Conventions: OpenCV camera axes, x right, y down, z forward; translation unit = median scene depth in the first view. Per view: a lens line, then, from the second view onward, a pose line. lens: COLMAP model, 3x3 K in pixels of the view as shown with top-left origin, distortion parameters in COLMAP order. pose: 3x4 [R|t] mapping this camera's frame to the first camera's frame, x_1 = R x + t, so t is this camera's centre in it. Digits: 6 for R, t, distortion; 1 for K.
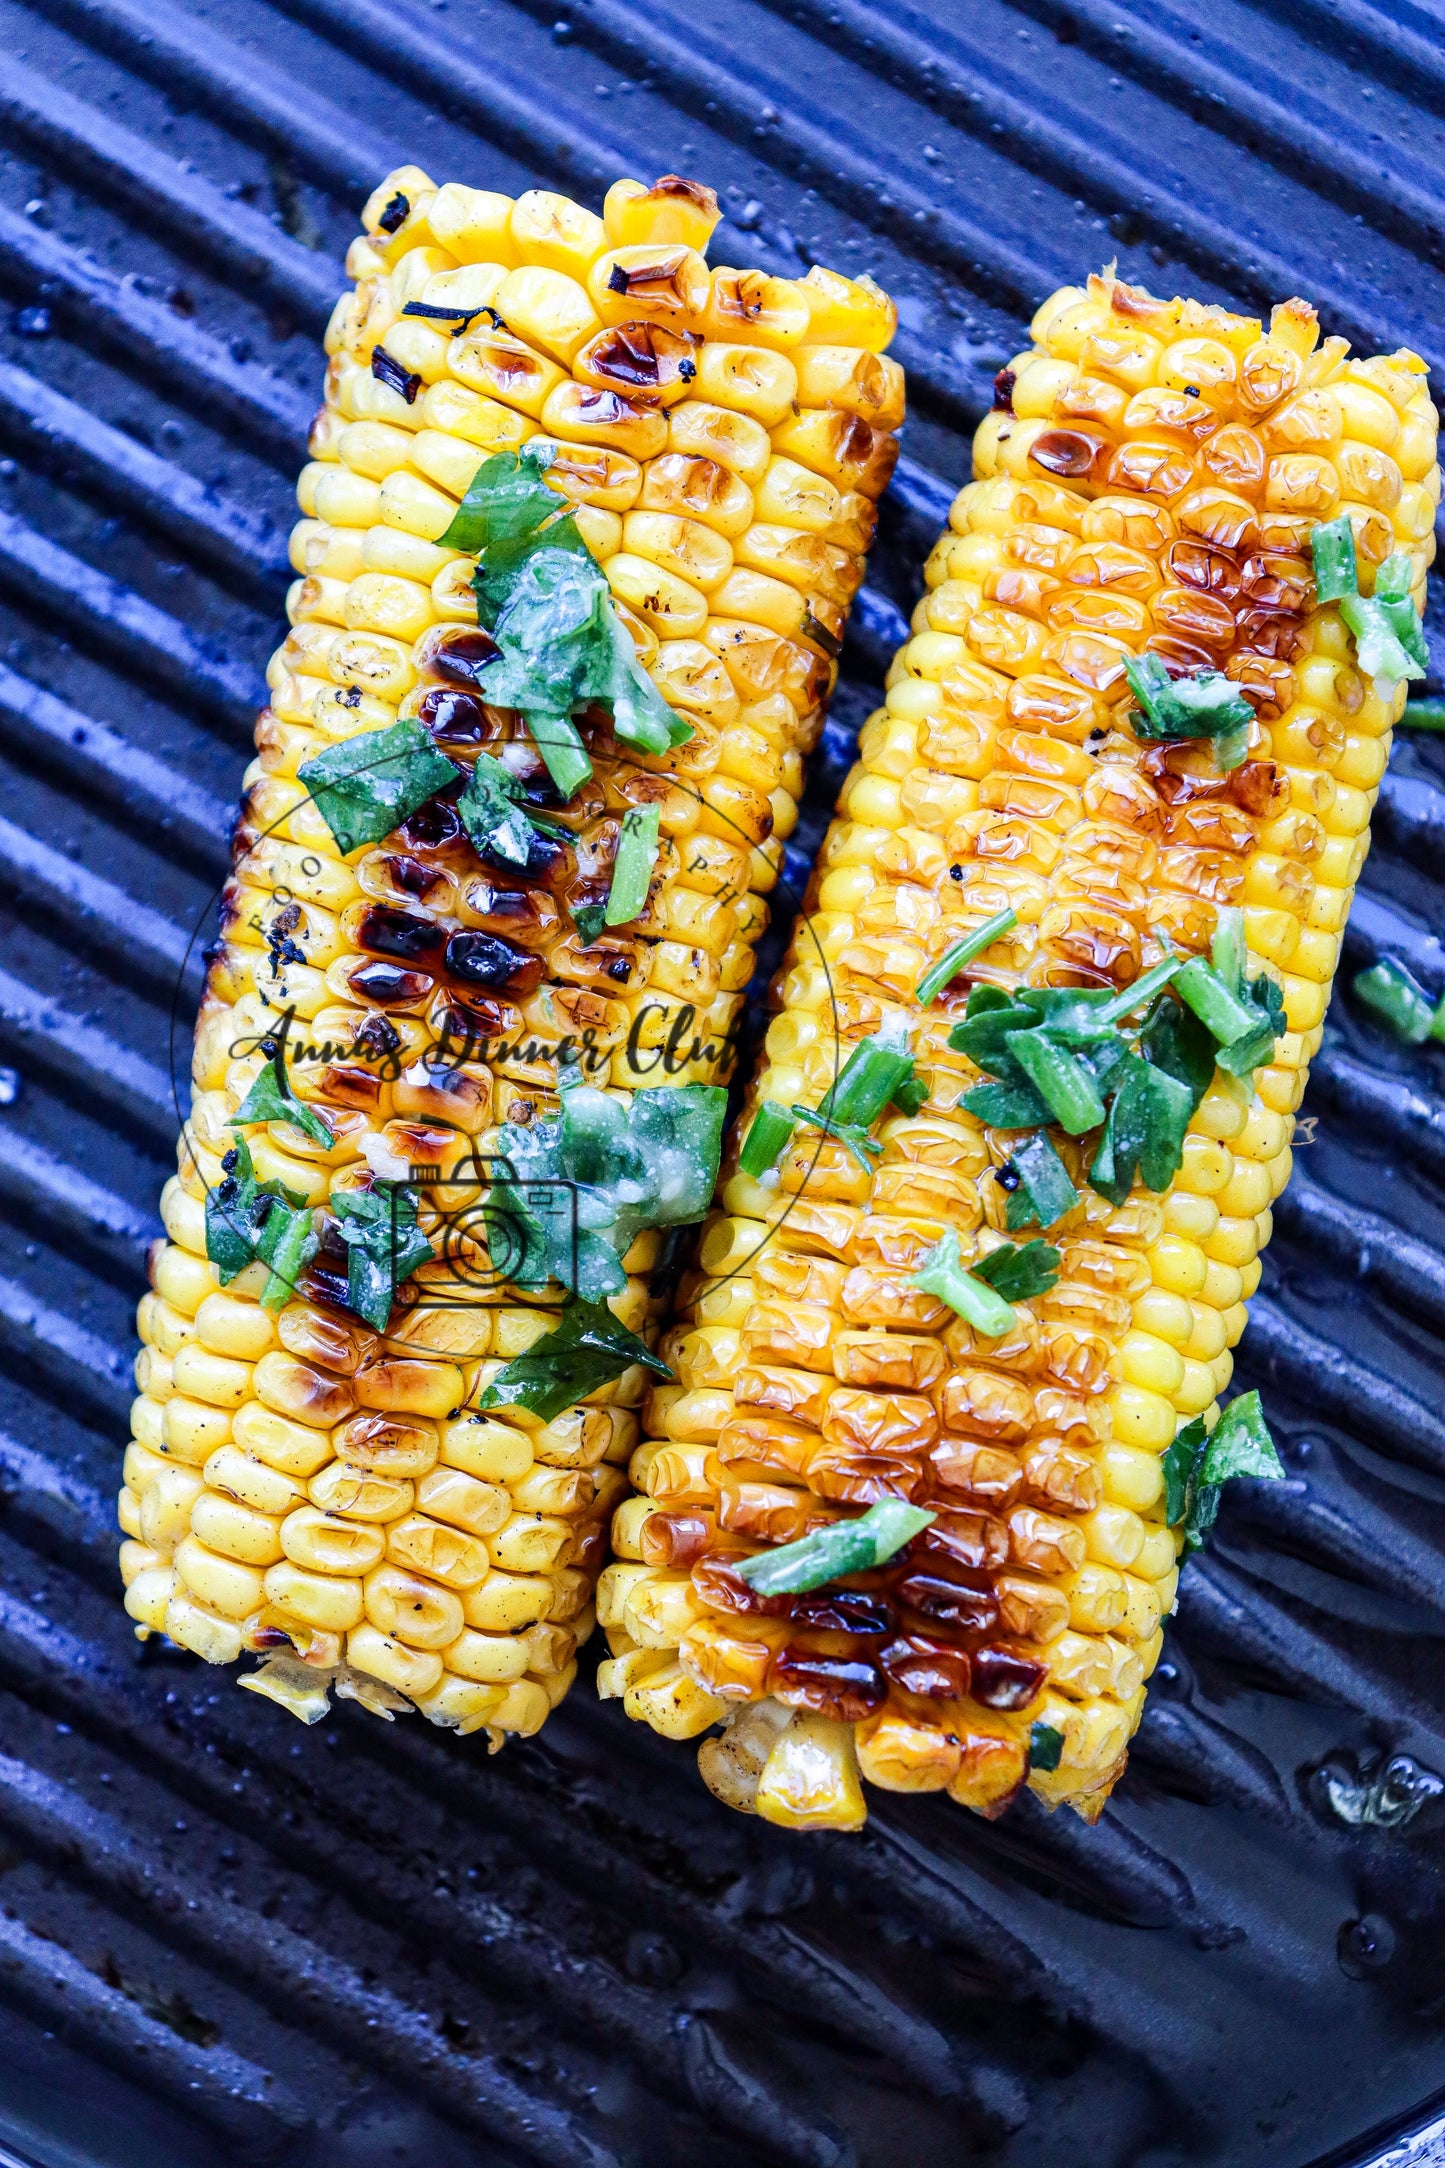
lens RADIAL K [[3920.5, 0, 722.5], [0, 3920.5, 1084.0], [0, 0, 1]] dist [0.046580, 0.202424]
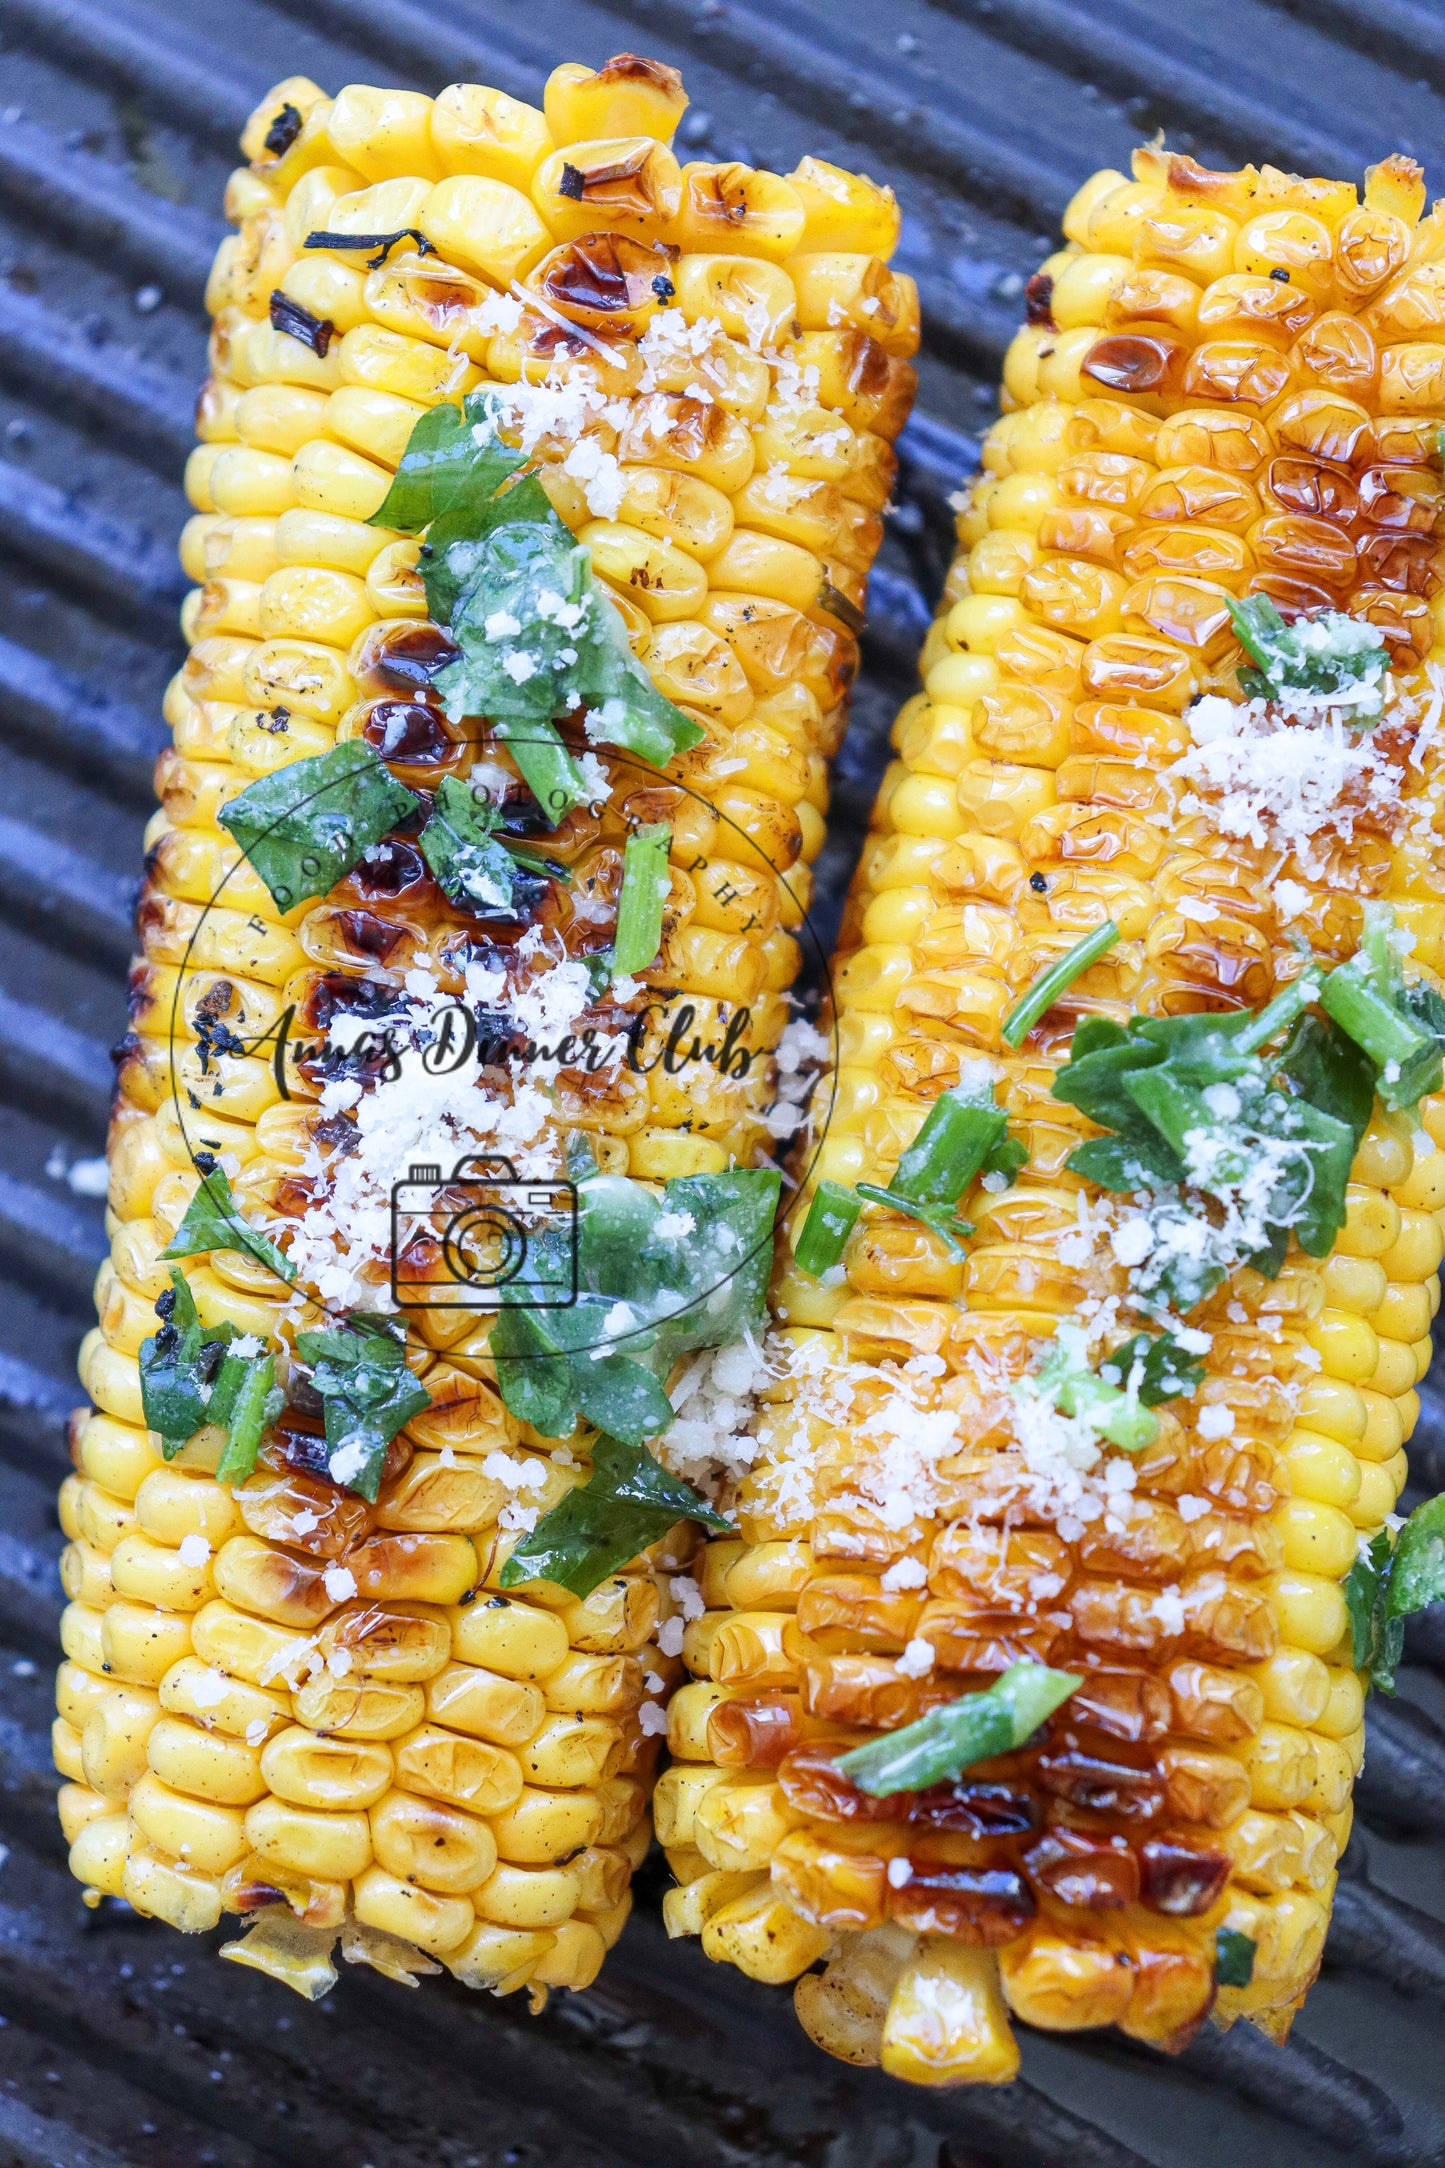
lens RADIAL K [[4222.1, 0, 722.5], [0, 4222.1, 1084.0], [0, 0, 1]] dist [0.070039, 0.197690]
pose [[0.997015, -0.072393, 0.026832, -0.031926], [0.073123, 0.996950, -0.027275, 0.006708], [-0.024776, 0.029156, 0.999268, 0.129893]]
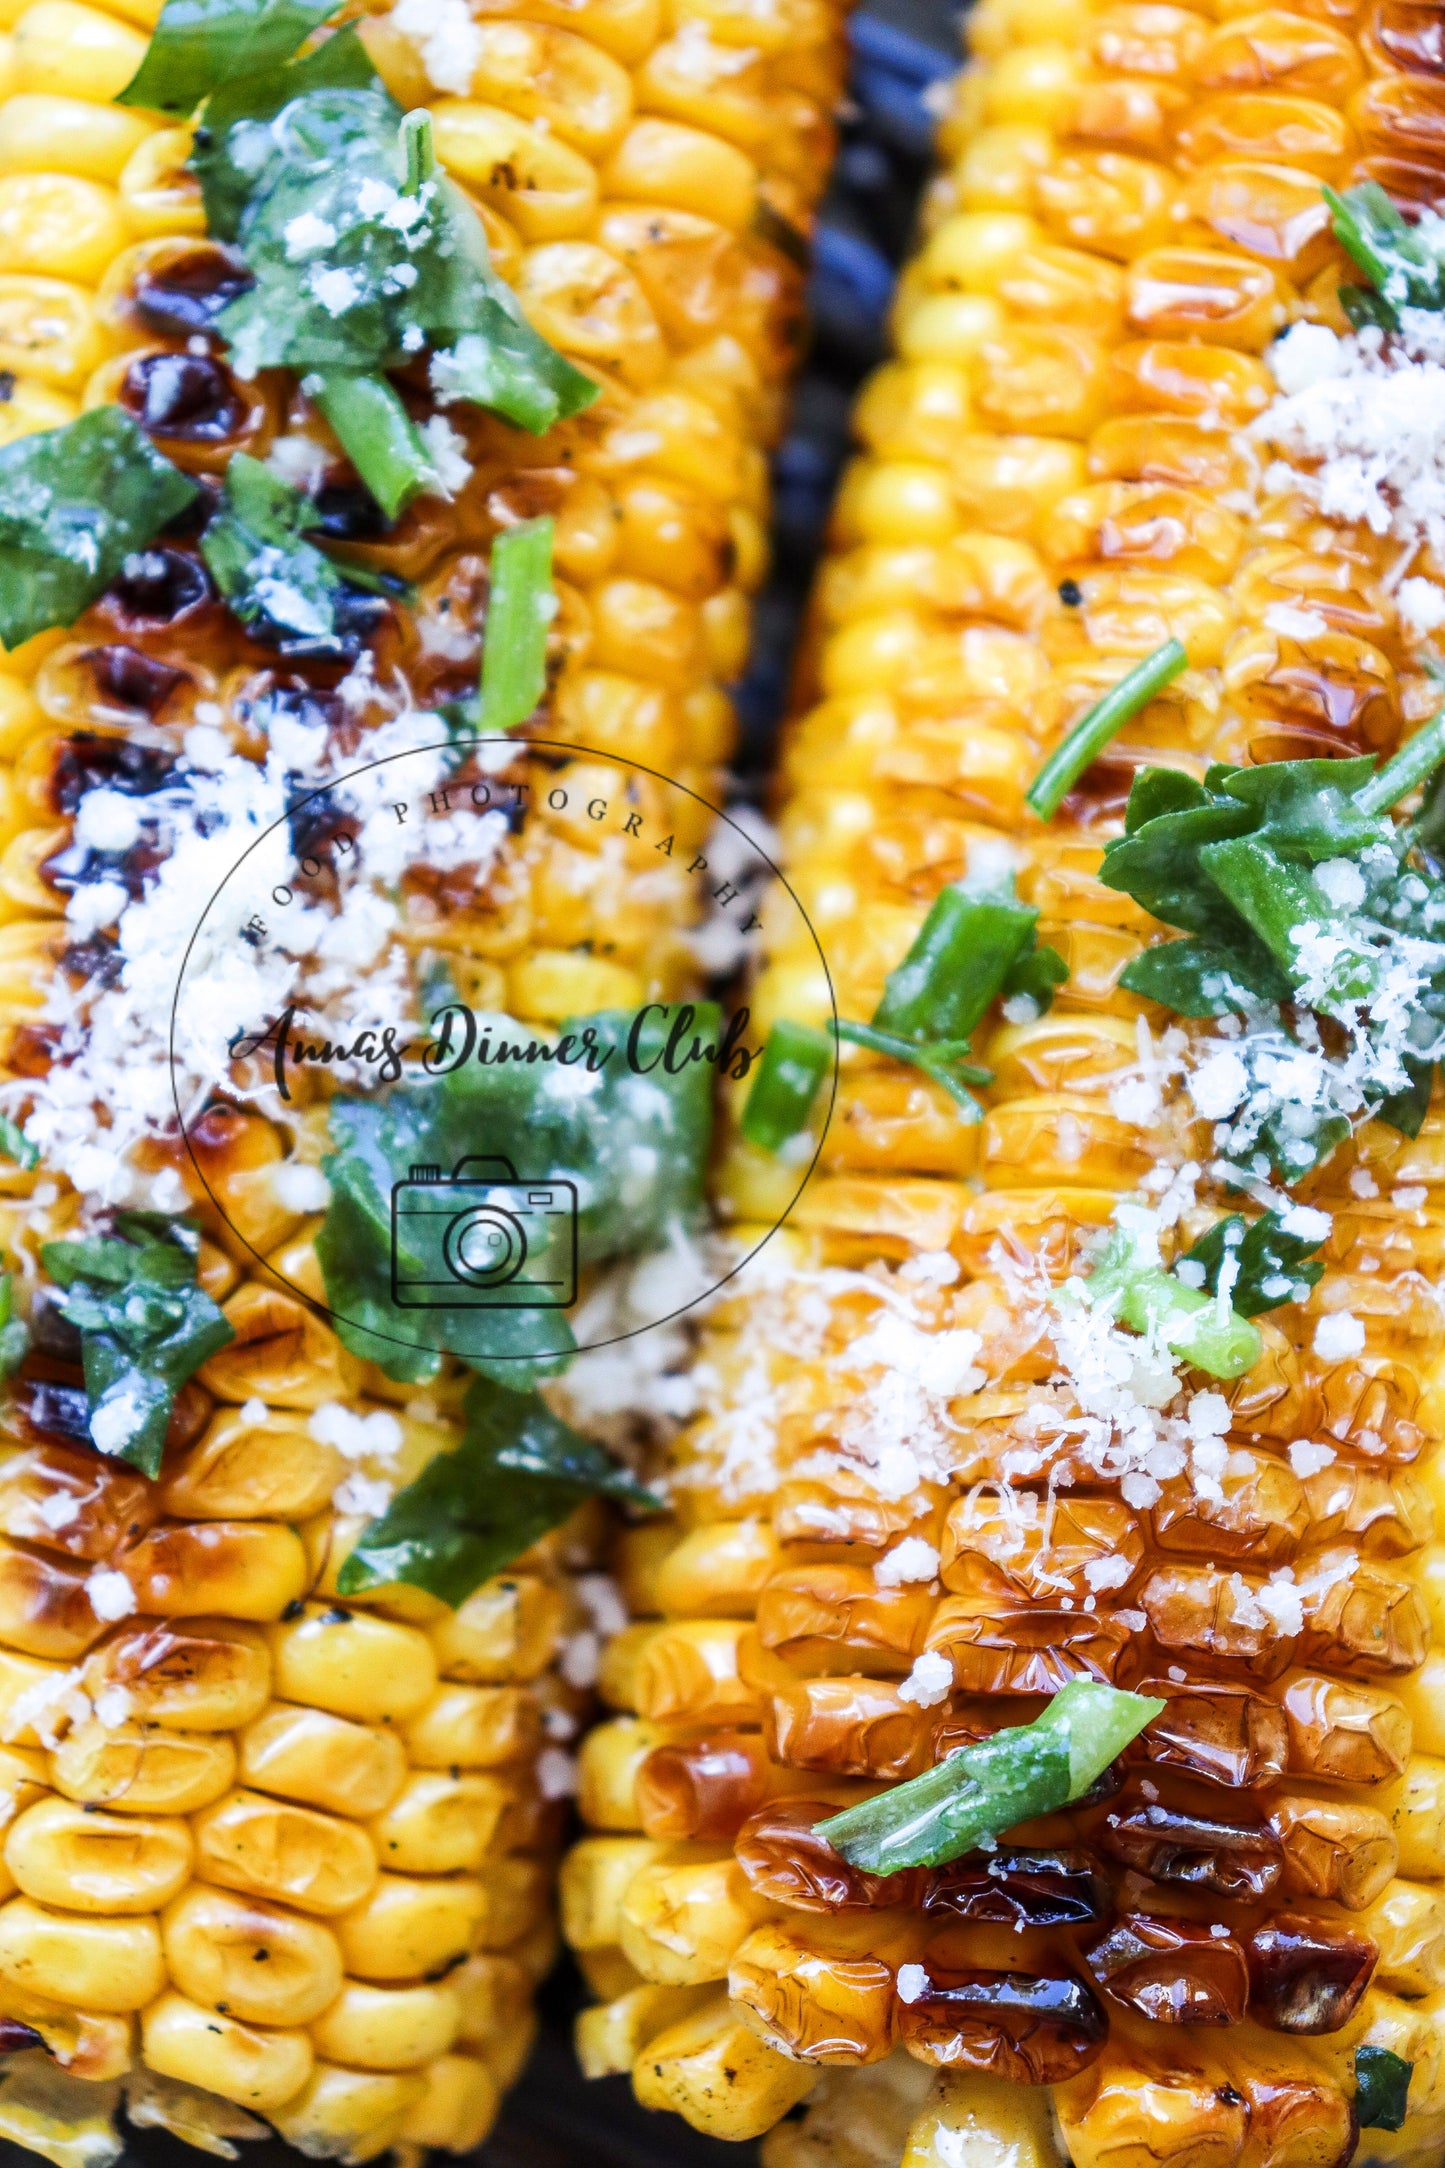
lens RADIAL K [[4566.6, 0, 722.2], [0, 4566.6, 1050.2], [0, 0, 1]] dist [0.022989, 0.323543]
pose [[0.994321, -0.094451, 0.049036, -0.031163], [0.095967, 0.994946, -0.029534, 0.028569], [-0.045999, 0.034072, 0.998360, 0.329016]]
